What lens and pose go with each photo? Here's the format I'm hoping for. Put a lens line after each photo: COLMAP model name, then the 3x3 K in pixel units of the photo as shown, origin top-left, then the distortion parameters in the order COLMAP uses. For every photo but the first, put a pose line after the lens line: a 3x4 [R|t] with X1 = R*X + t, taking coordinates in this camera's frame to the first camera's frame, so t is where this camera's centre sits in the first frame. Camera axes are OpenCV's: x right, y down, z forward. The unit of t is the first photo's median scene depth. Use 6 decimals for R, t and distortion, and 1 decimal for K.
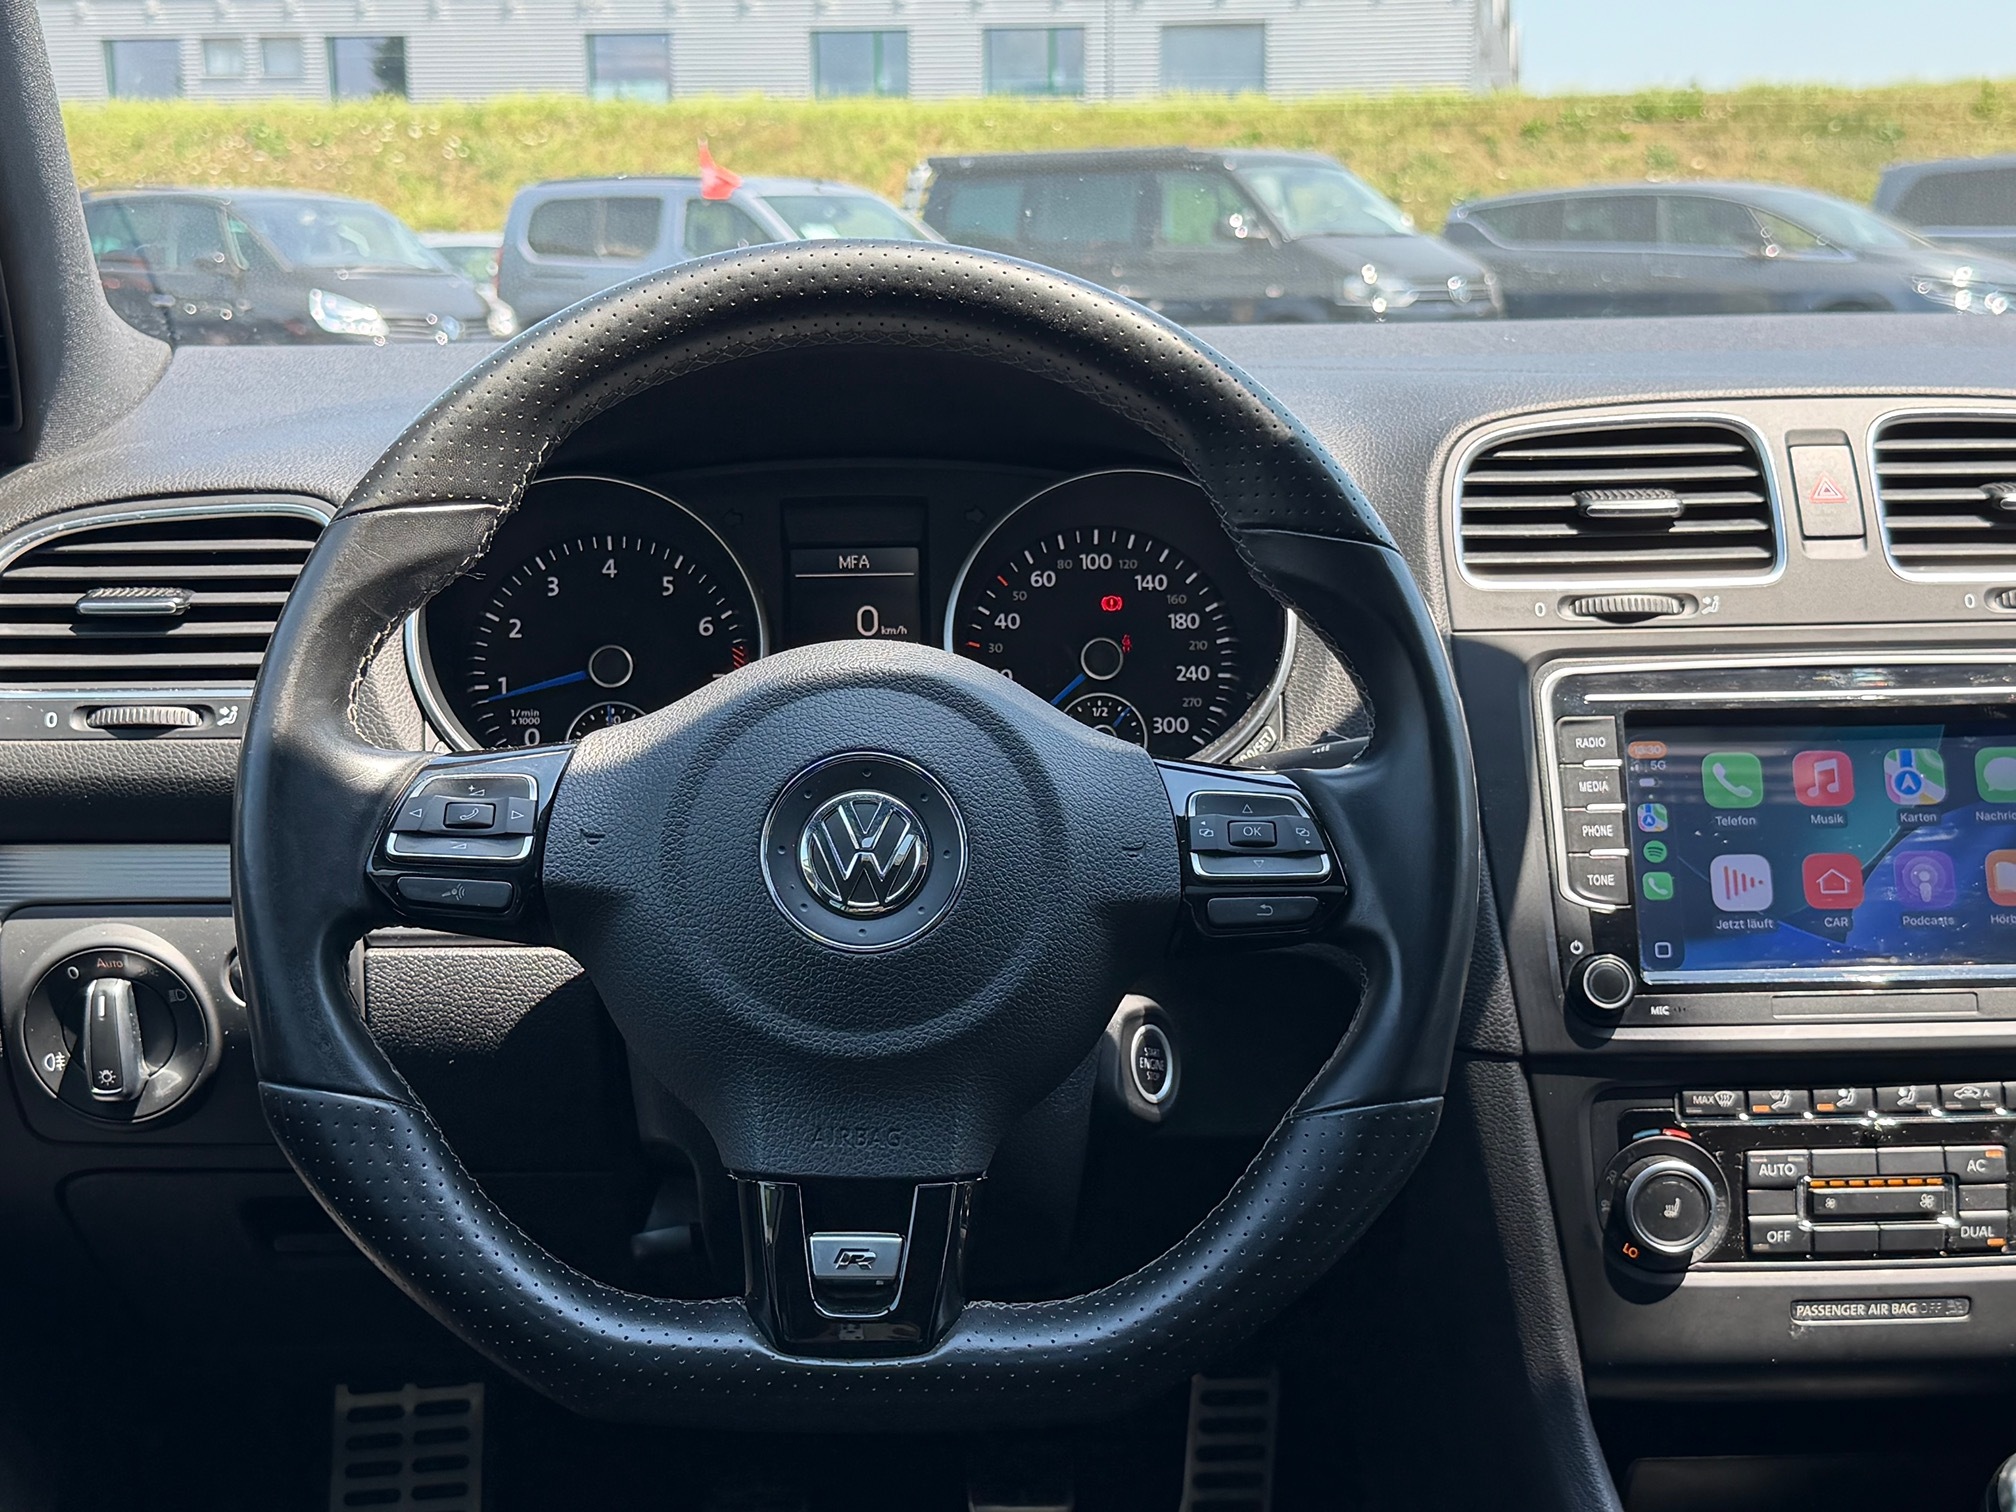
lens RADIAL K [[2652.9, 0, 1008.0], [0, 2652.9, 756.0], [0, 0, 1]] dist [0.125452, -0.069436]
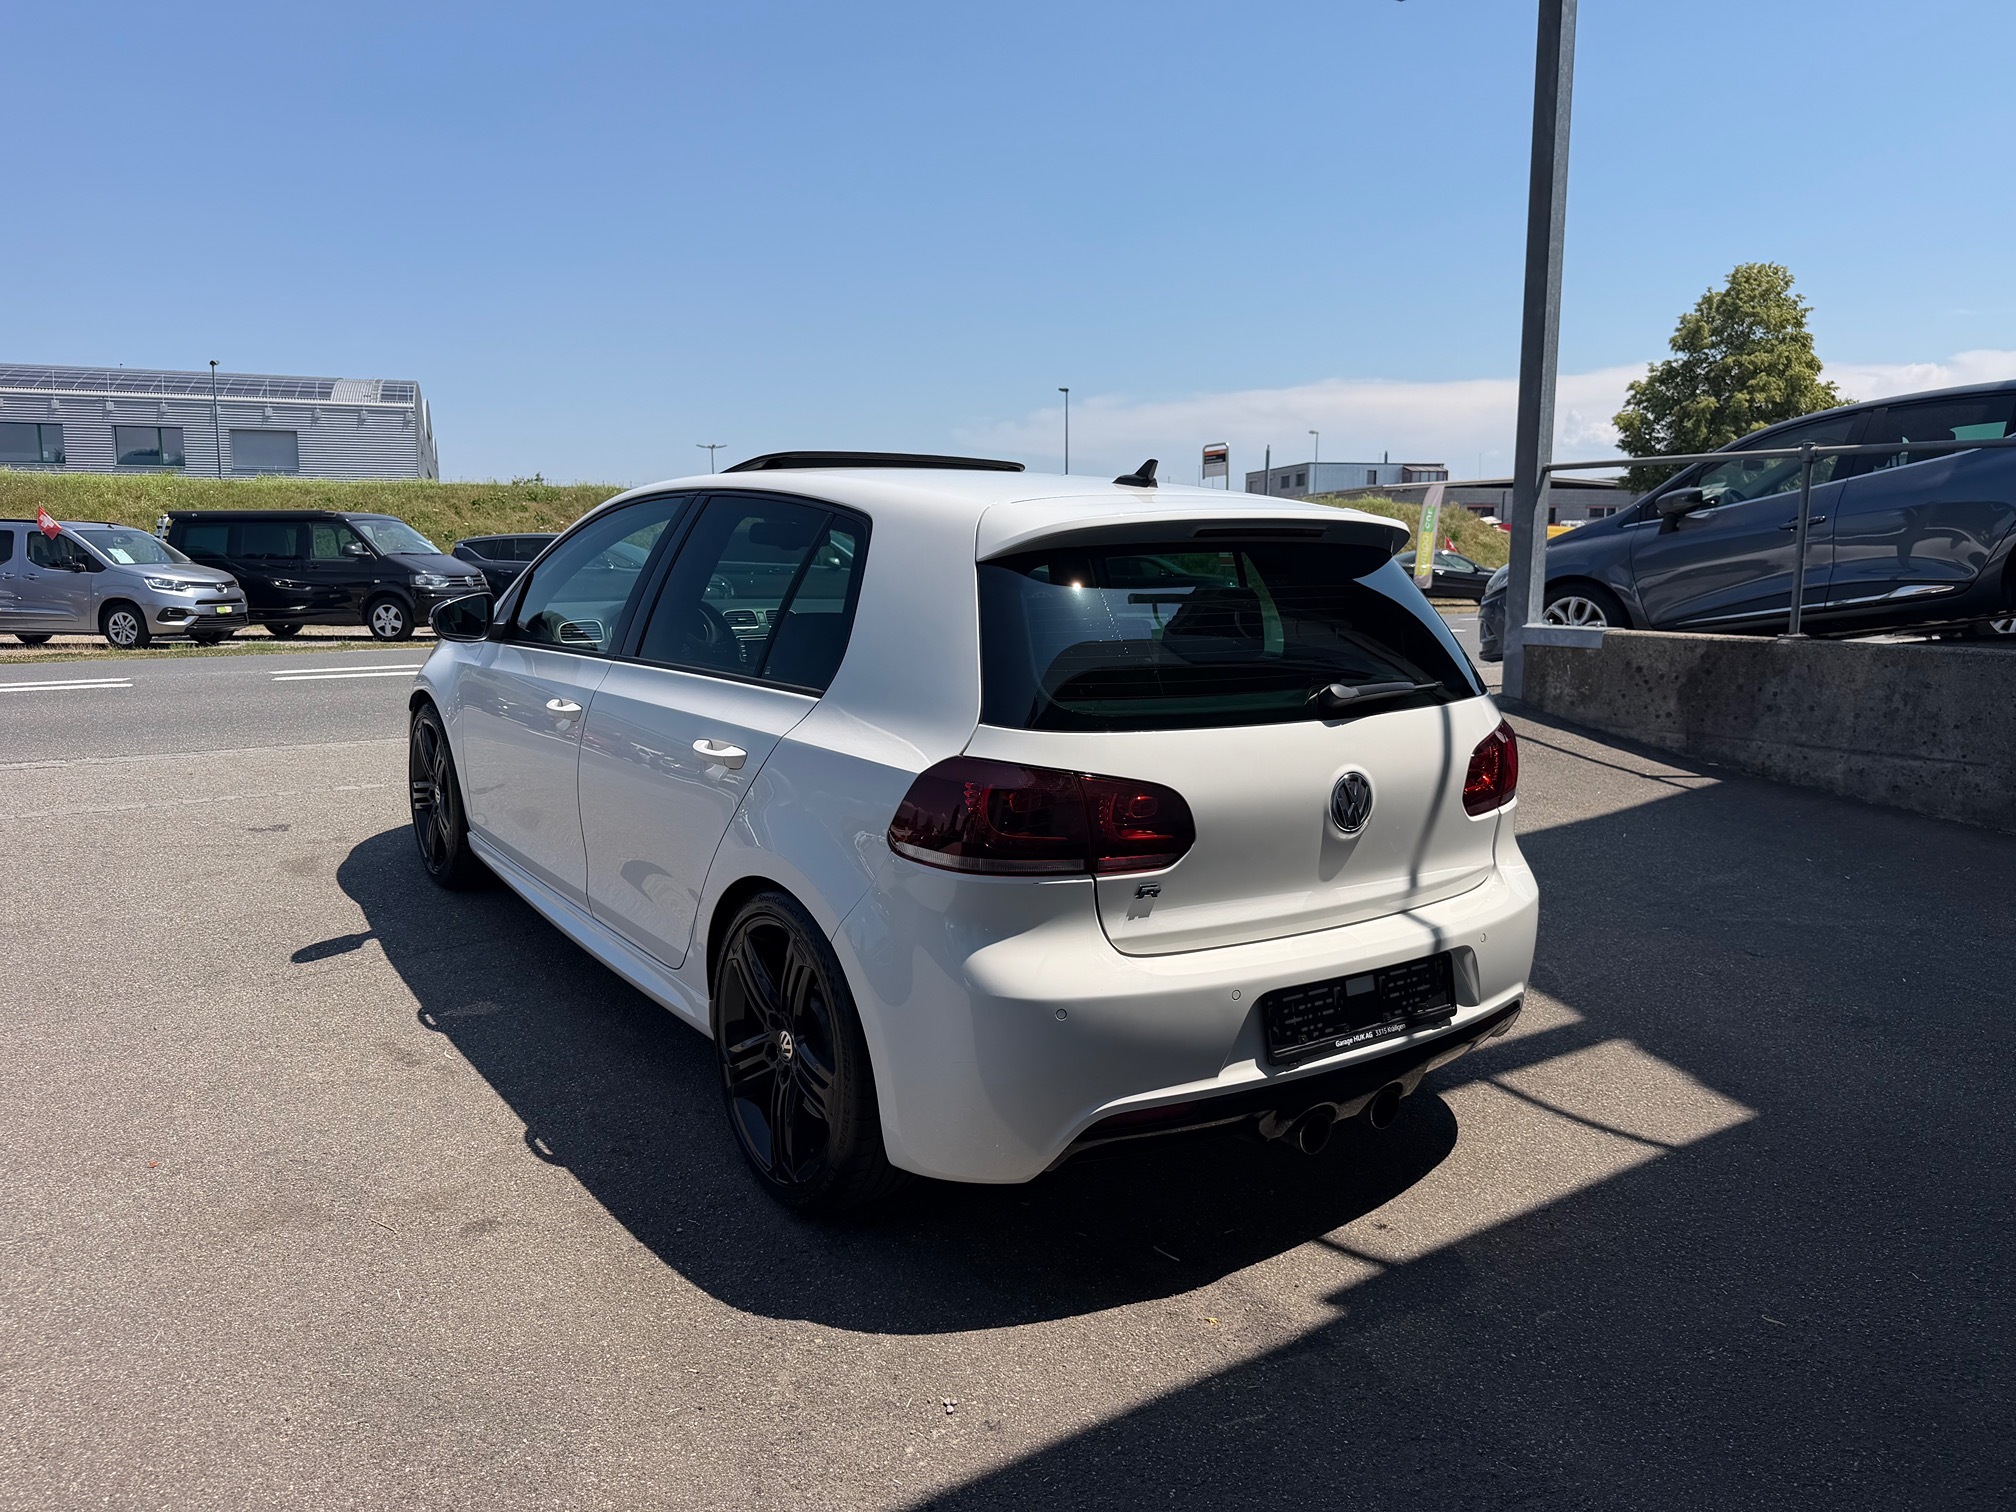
lens RADIAL K [[1424.4, 0, 1016.6], [0, 1424.4, 759.1], [0, 0, 1]] dist [0.120566, -0.178270]
pose [[0.843483, -0.066533, 0.533019, -1.086642], [0.091856, 0.995549, -0.021092, 0.407663], [-0.529243, 0.066751, 0.845840, -2.528350]]
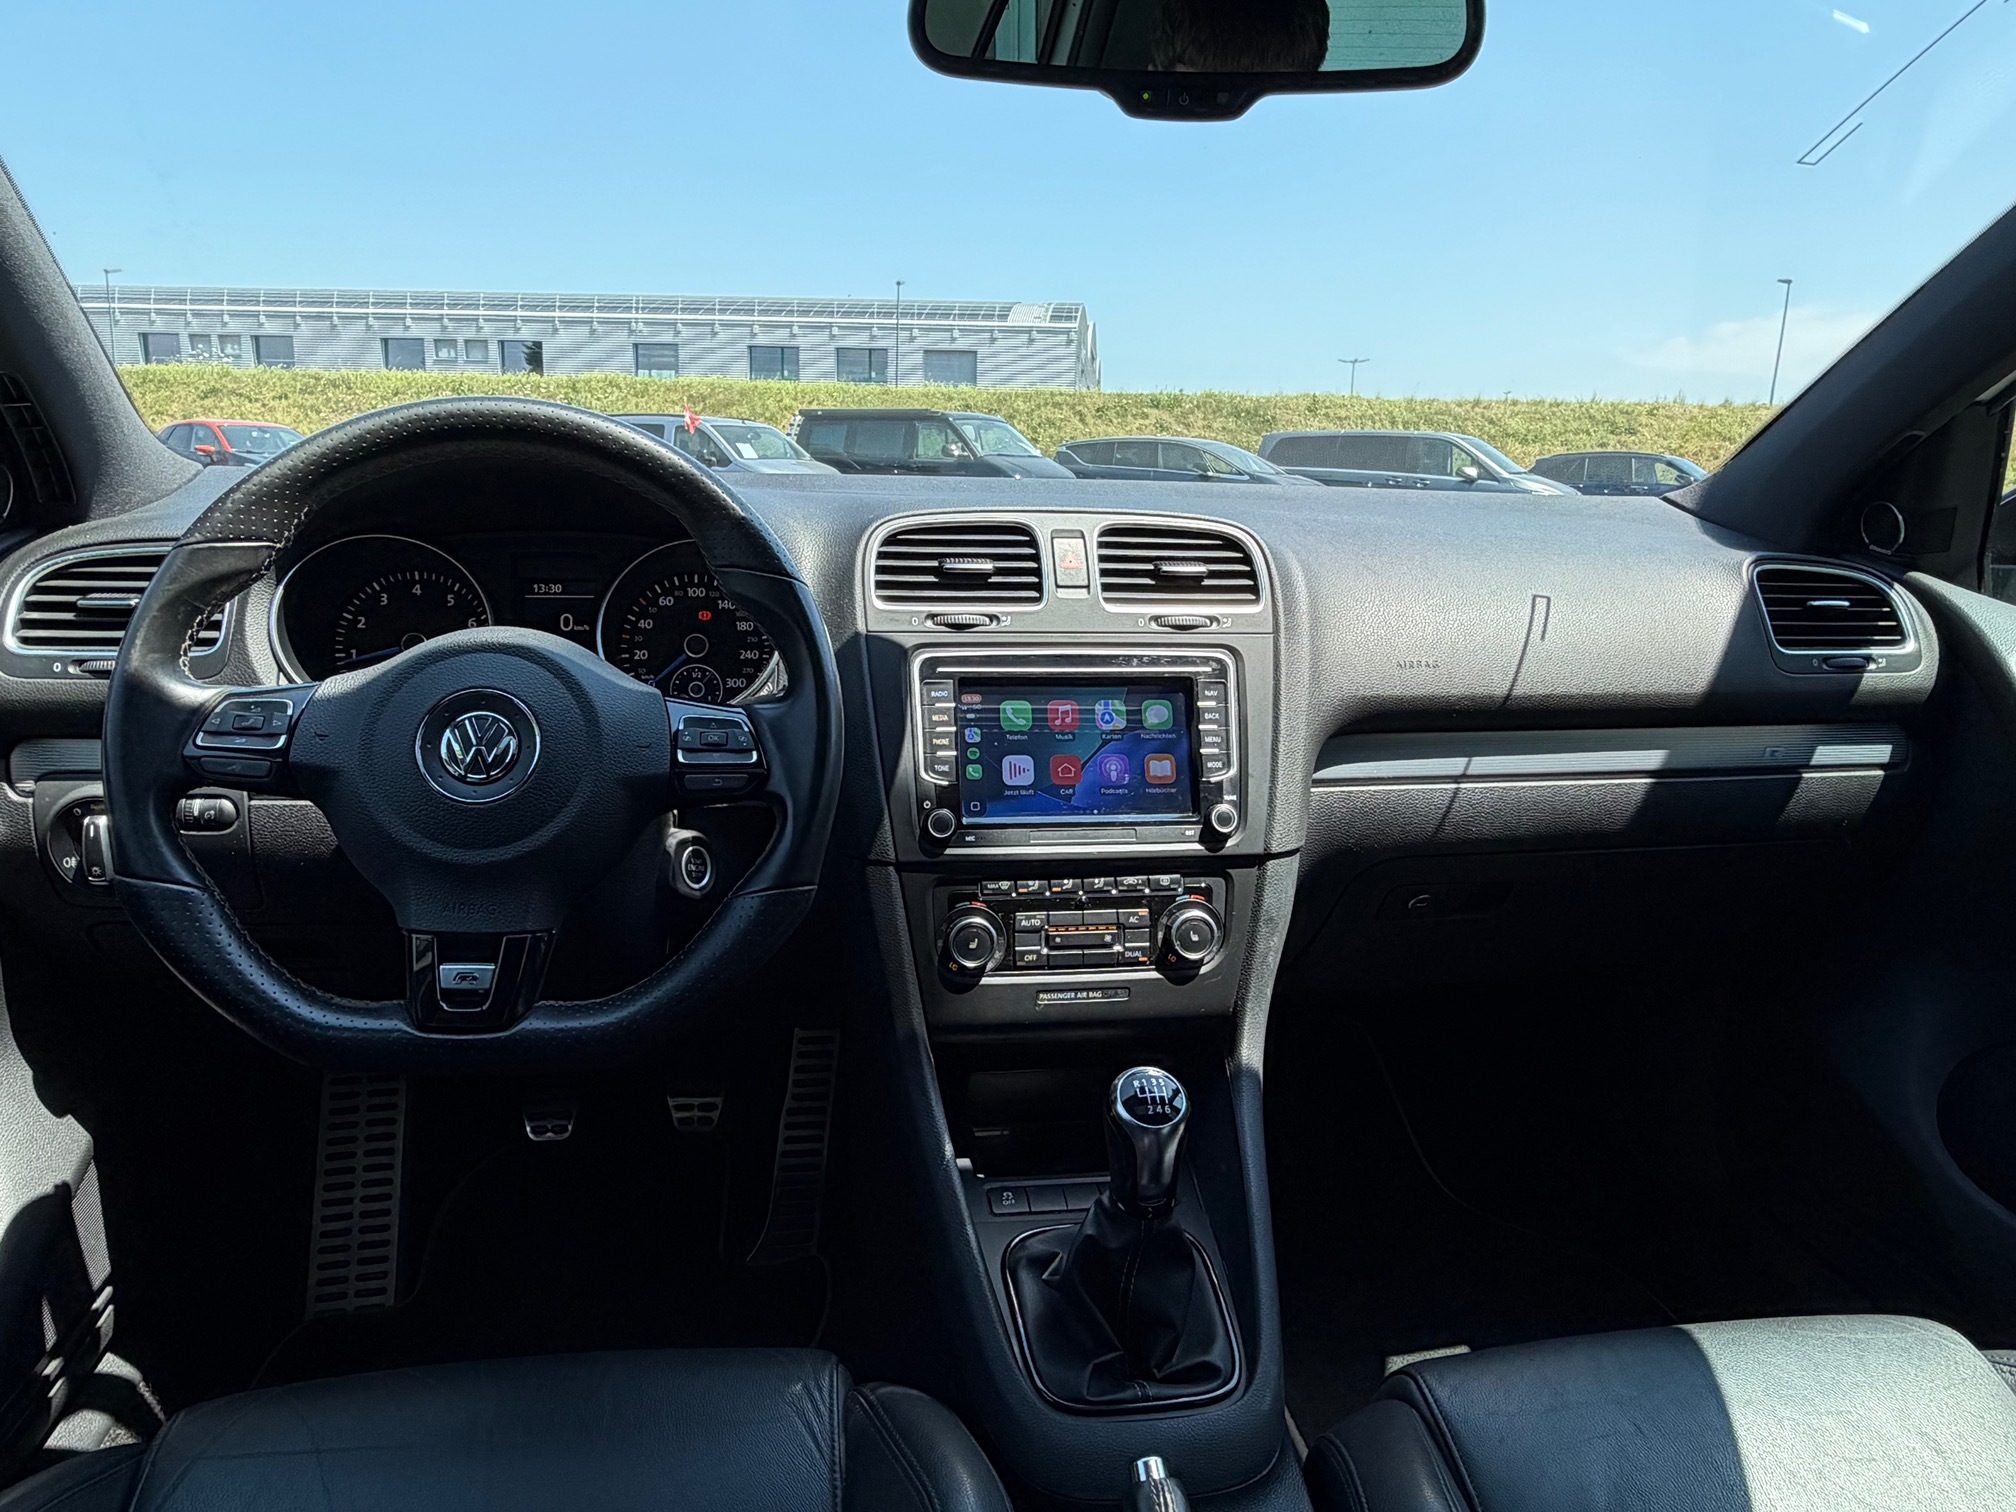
lens RADIAL K [[1316.5, 0, 985.3], [0, 1316.5, 755.1], [0, 0, 1]] dist [0.000806, -0.001500]
pose [[0.994757, 0.010640, 0.101715, 0.155339], [-0.013781, 0.999448, 0.030234, 0.009169], [-0.101337, -0.031477, 0.994354, 0.088248]]
